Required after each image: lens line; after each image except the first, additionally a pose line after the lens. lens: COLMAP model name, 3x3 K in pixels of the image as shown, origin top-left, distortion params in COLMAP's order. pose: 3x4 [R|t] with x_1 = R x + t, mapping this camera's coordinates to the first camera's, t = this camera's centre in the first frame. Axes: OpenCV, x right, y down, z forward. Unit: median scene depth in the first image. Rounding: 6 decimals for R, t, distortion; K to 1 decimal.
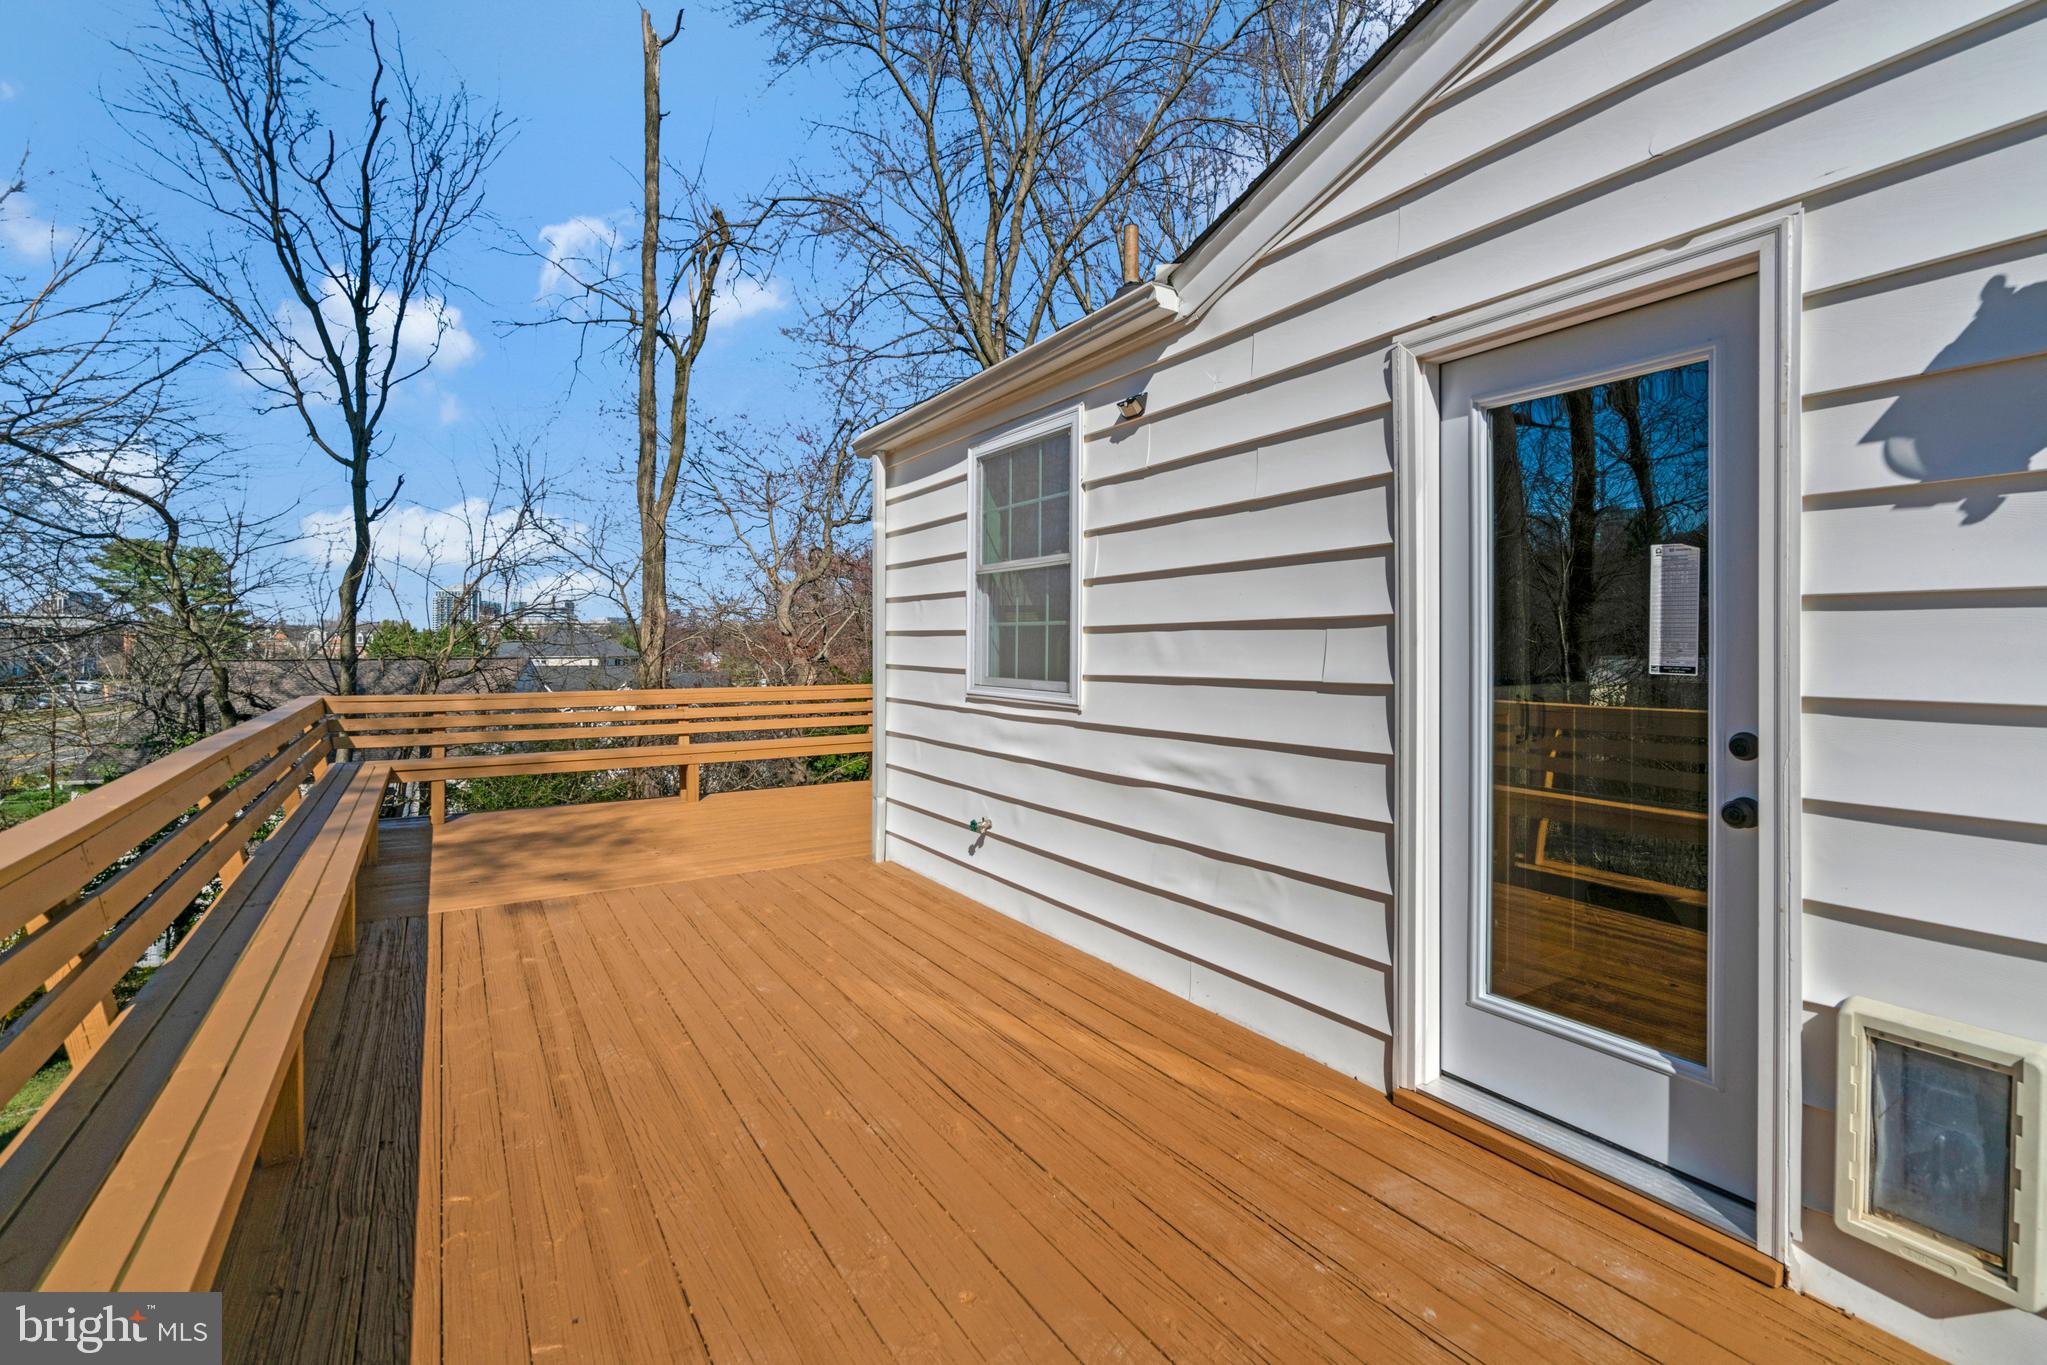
lens RADIAL K [[954.2, 0, 1071.6], [0, 954.2, 651.0], [0, 0, 1]] dist [-0.049638, 0.018136]
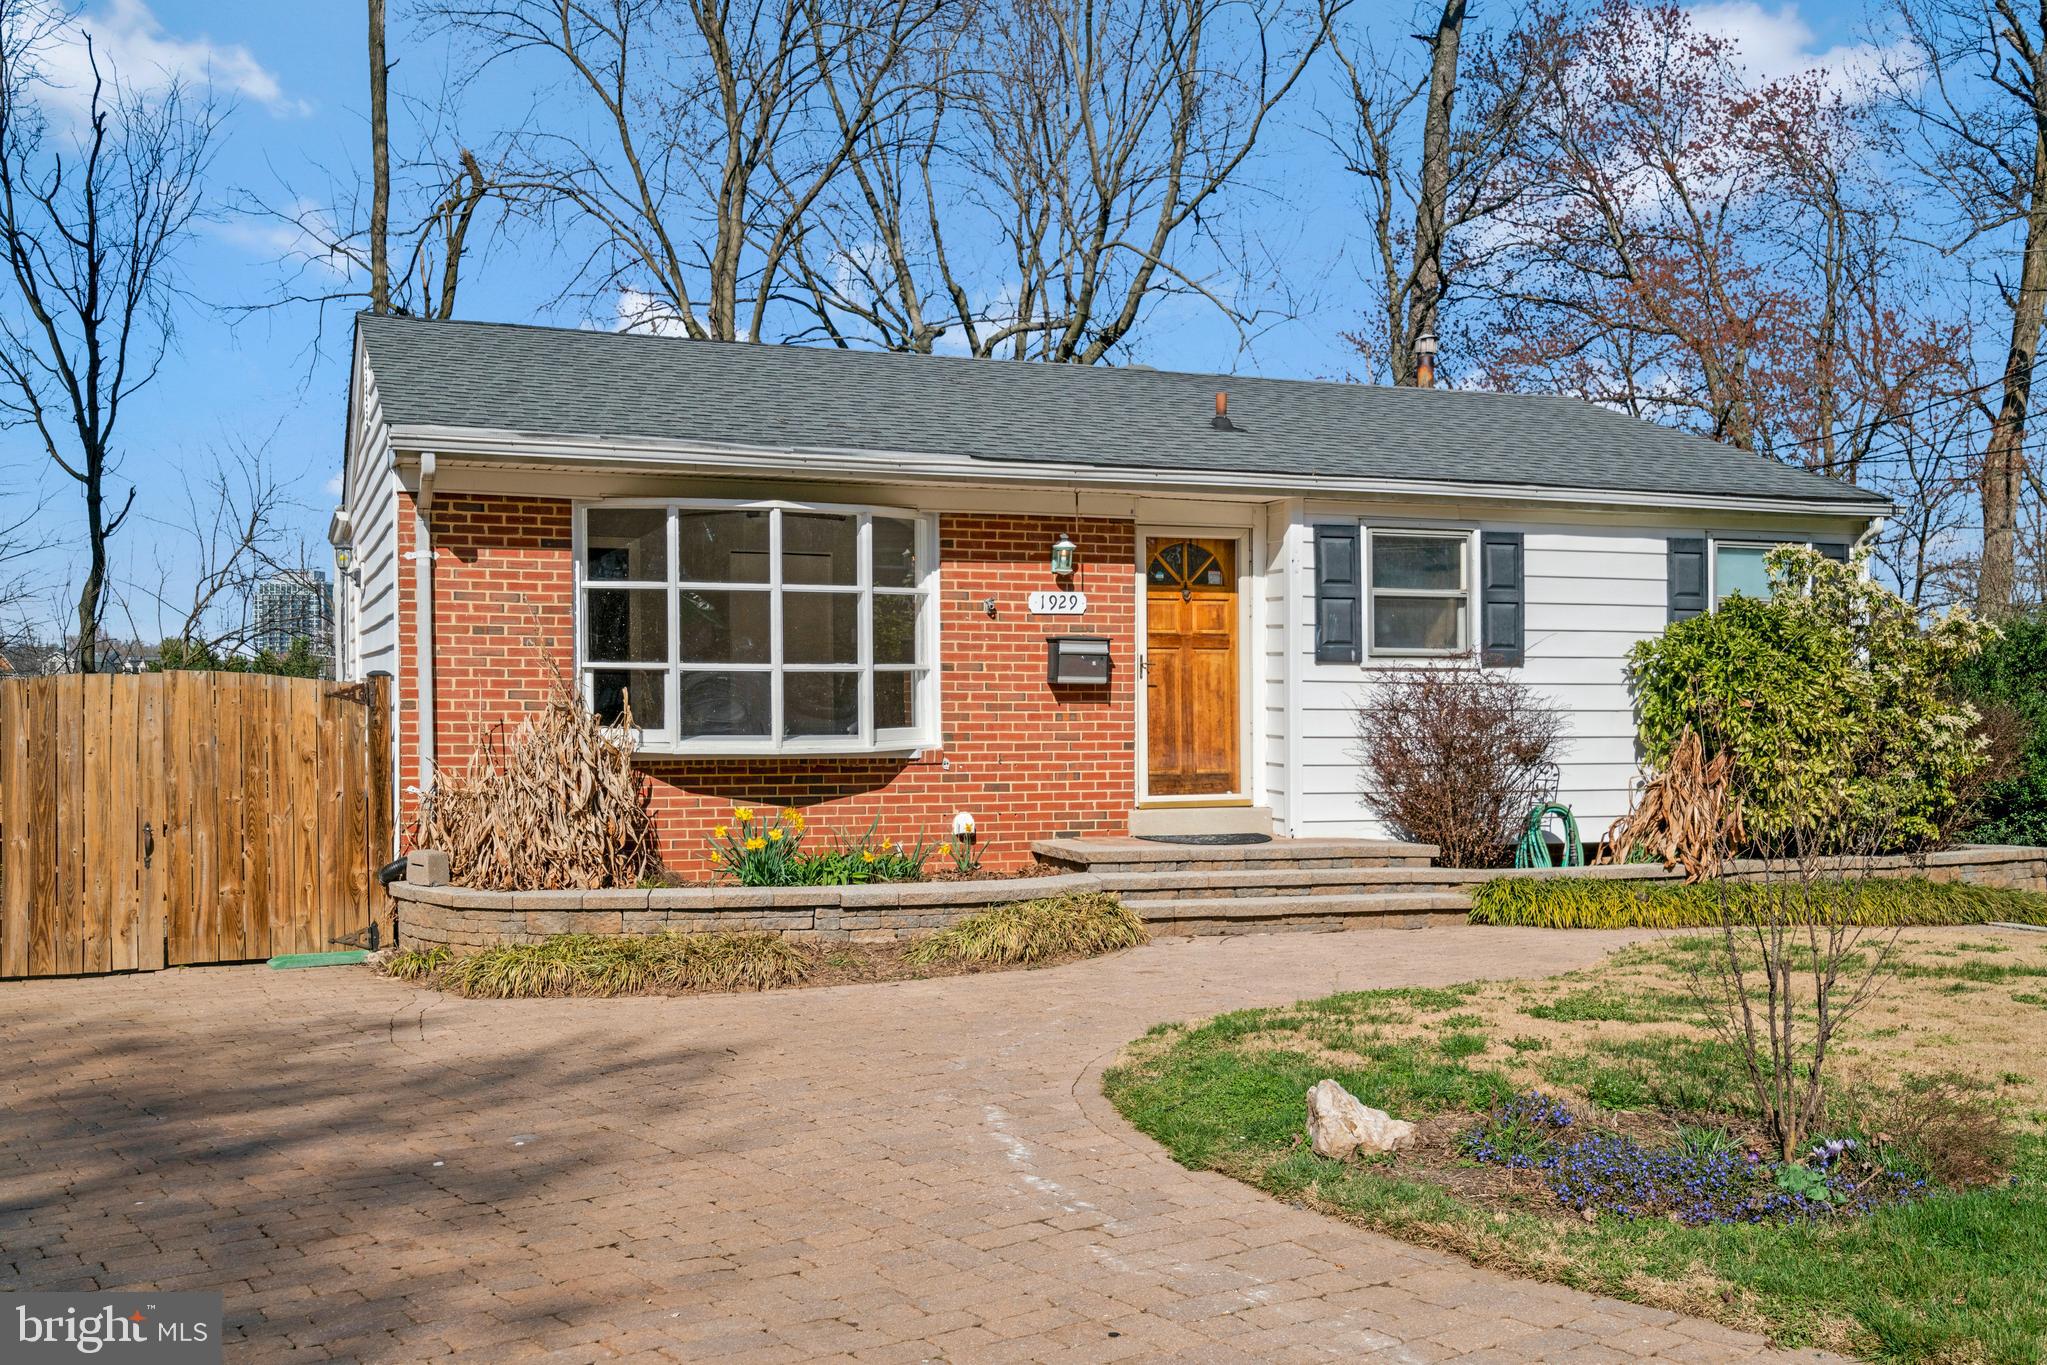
lens RADIAL K [[1980.9, 0, 1006.8], [0, 1980.9, 812.0], [0, 0, 1]] dist [0.031253, 0.000000]
pose [[0.971023, 0.025383, -0.237633, 0.721028], [-0.013064, 0.998495, 0.053272, 0.029306], [0.238628, -0.048624, 0.969893, -0.880093]]
